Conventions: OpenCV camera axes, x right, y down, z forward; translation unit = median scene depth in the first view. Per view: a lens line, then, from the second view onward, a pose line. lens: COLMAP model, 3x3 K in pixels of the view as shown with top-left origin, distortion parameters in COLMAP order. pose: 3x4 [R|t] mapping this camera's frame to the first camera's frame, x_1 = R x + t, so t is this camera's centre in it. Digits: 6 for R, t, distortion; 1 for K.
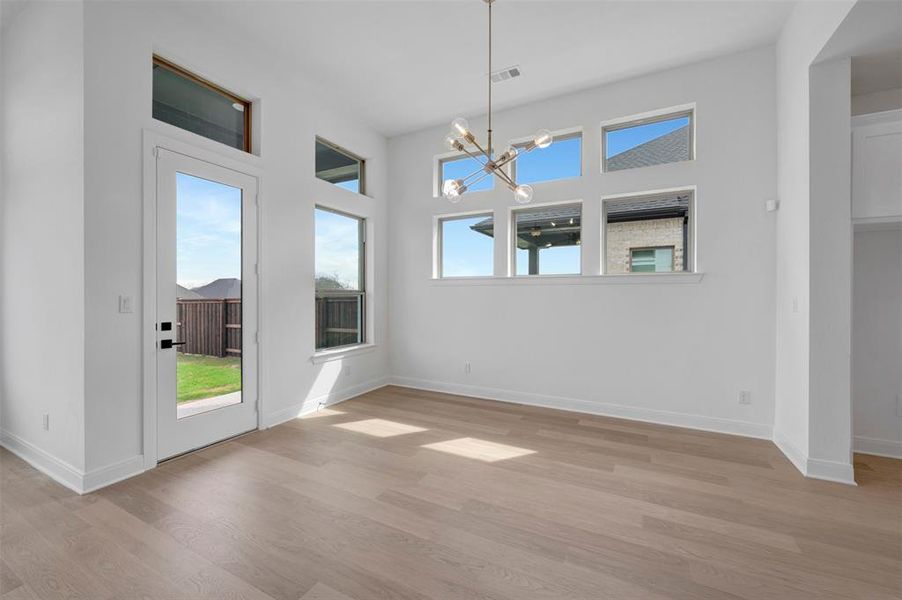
lens RADIAL K [[357.8, 0, 456.0], [0, 357.8, 298.0], [0, 0, 1]] dist [0.001669, -0.000633]
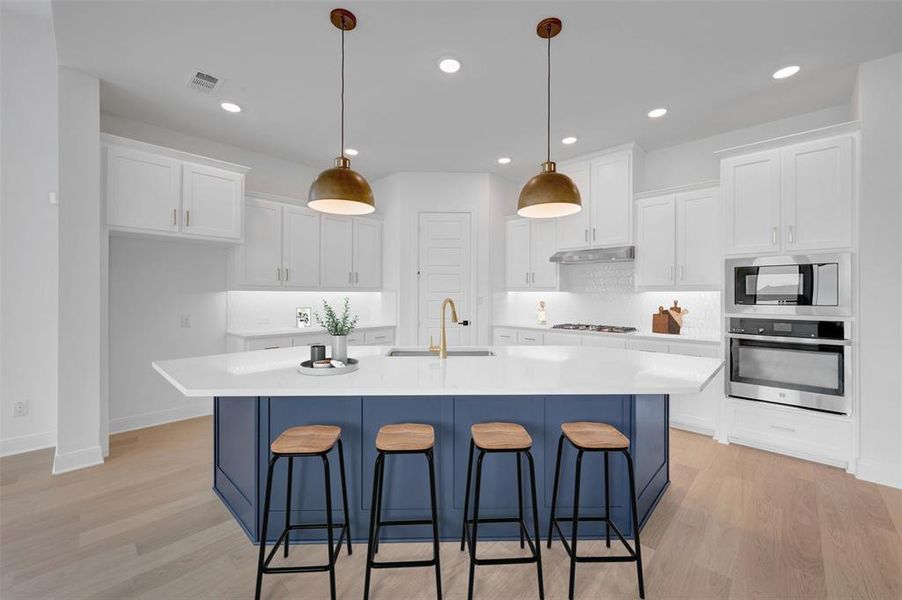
lens RADIAL K [[357.8, 0, 451.2], [0, 357.8, 293.6], [0, 0, 1]] dist [0.001669, -0.000633]
pose [[0.291708, -0.000459, 0.956507, 0.217018], [0.005669, 0.999983, -0.001249, 0.001550], [-0.956491, 0.005786, 0.291705, -0.224985]]
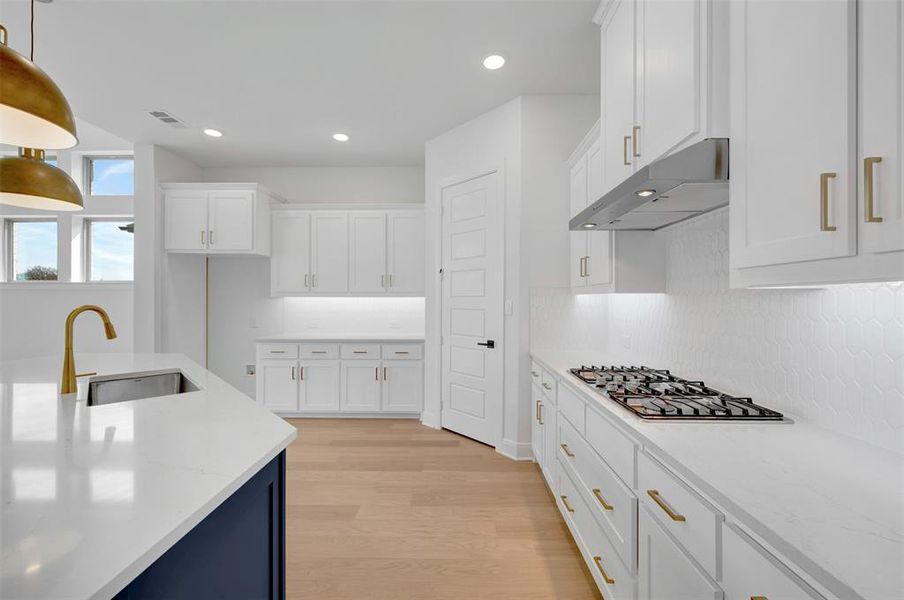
lens RADIAL K [[358.6, 0, 456.1], [0, 358.6, 299.9], [0, 0, 1]] dist [0.001669, -0.000633]
pose [[0.897376, -0.001883, 0.441263, 1.004583], [0.005212, 0.999966, -0.006332, 0.007498], [-0.441237, 0.007982, 0.897355, -0.599971]]
